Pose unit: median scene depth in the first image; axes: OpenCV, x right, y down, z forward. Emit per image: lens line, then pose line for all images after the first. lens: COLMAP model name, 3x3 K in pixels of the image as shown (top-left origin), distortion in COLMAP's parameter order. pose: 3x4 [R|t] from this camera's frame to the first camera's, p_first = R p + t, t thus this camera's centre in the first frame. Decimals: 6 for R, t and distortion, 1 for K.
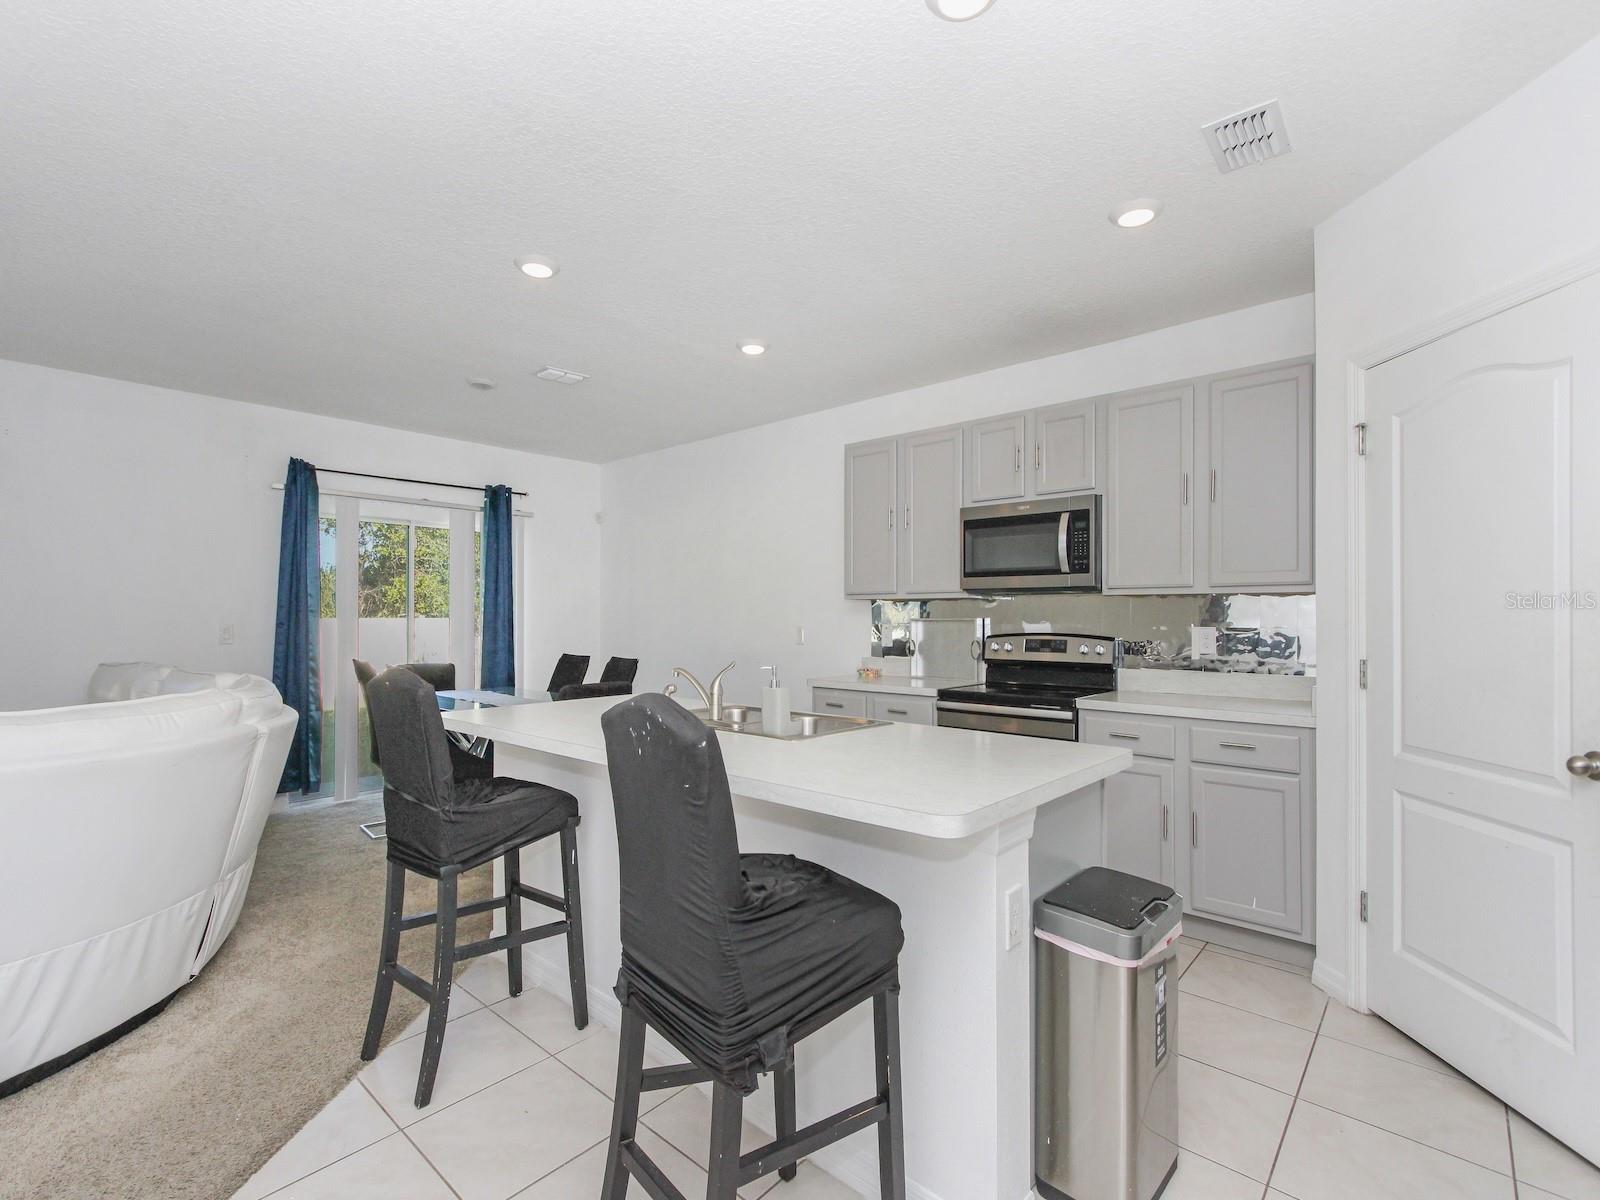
lens RADIAL K [[732.7, 0, 800.0], [0, 732.7, 600.0], [0, 0, 1]] dist [0.004894, 0.000605]
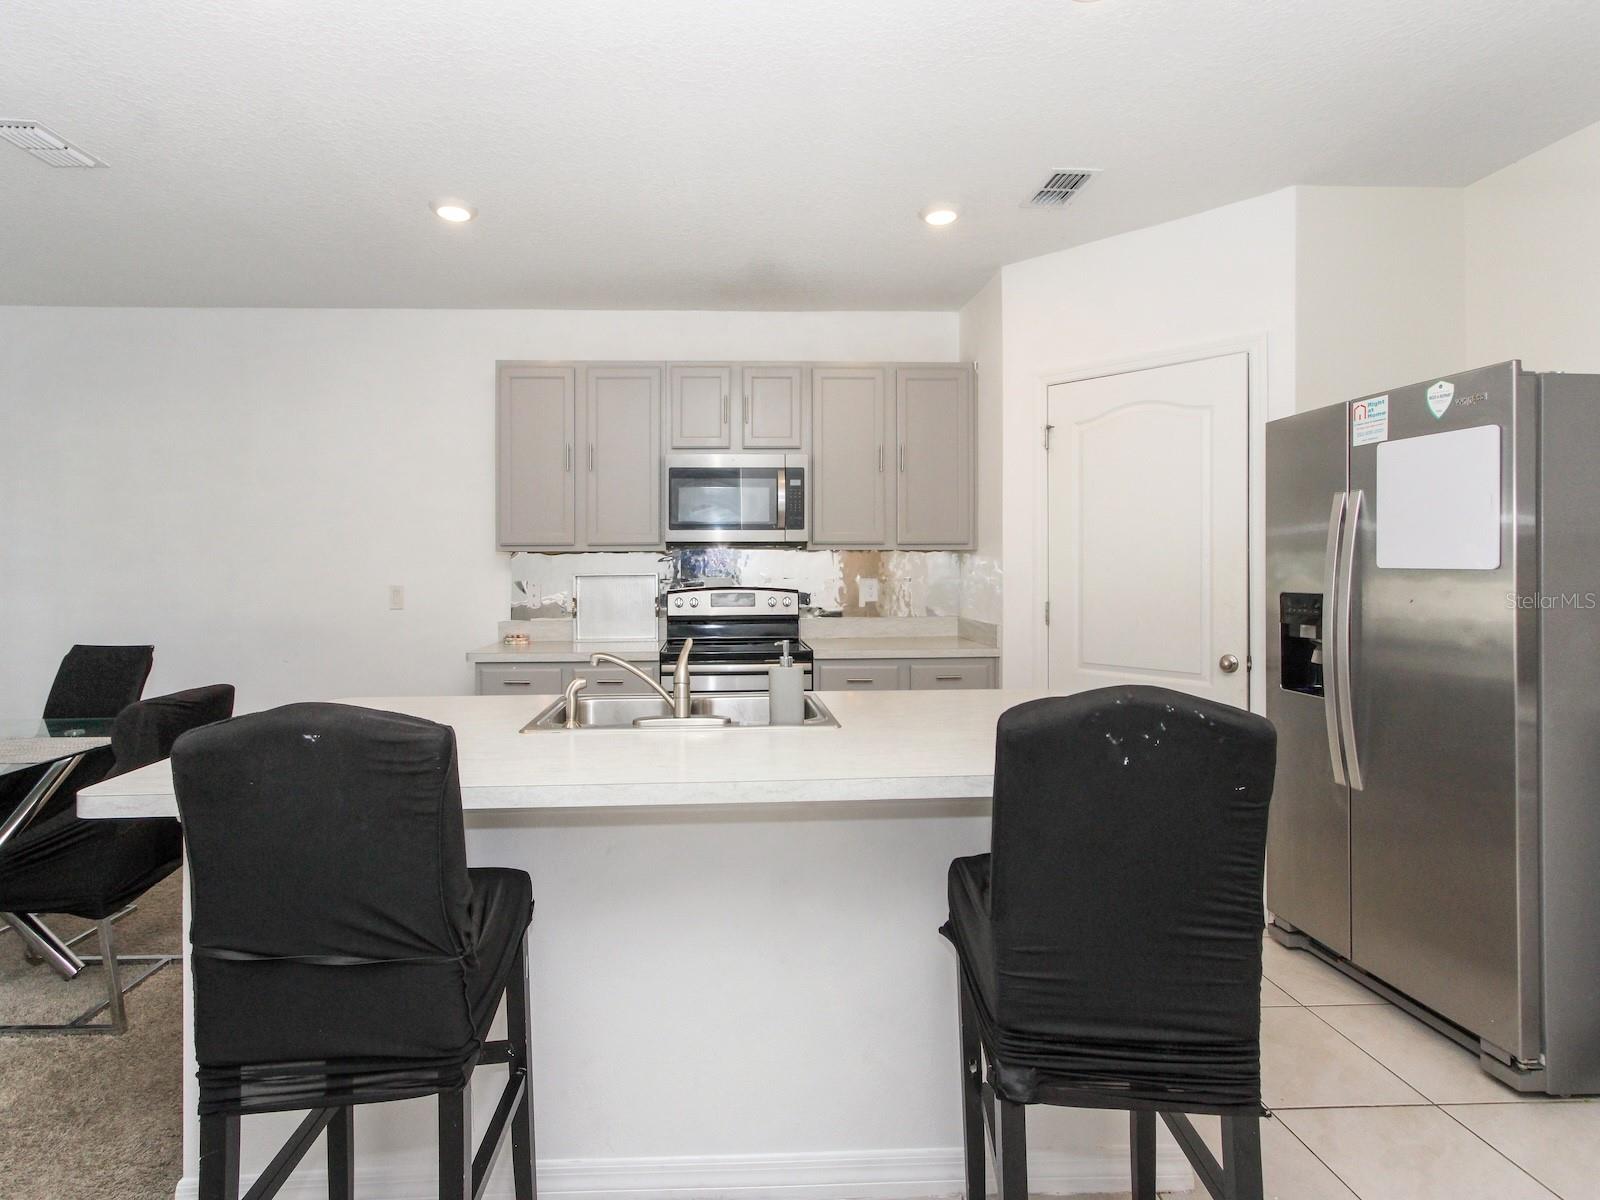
lens RADIAL K [[744.0, 0, 801.2], [0, 744.0, 559.4], [0, 0, 1]] dist [0.001131, 0.000510]
pose [[0.727335, -0.001433, 0.686281, -0.297190], [-0.008058, 0.999911, 0.010628, -0.004150], [-0.686235, -0.013261, 0.727259, 0.194453]]
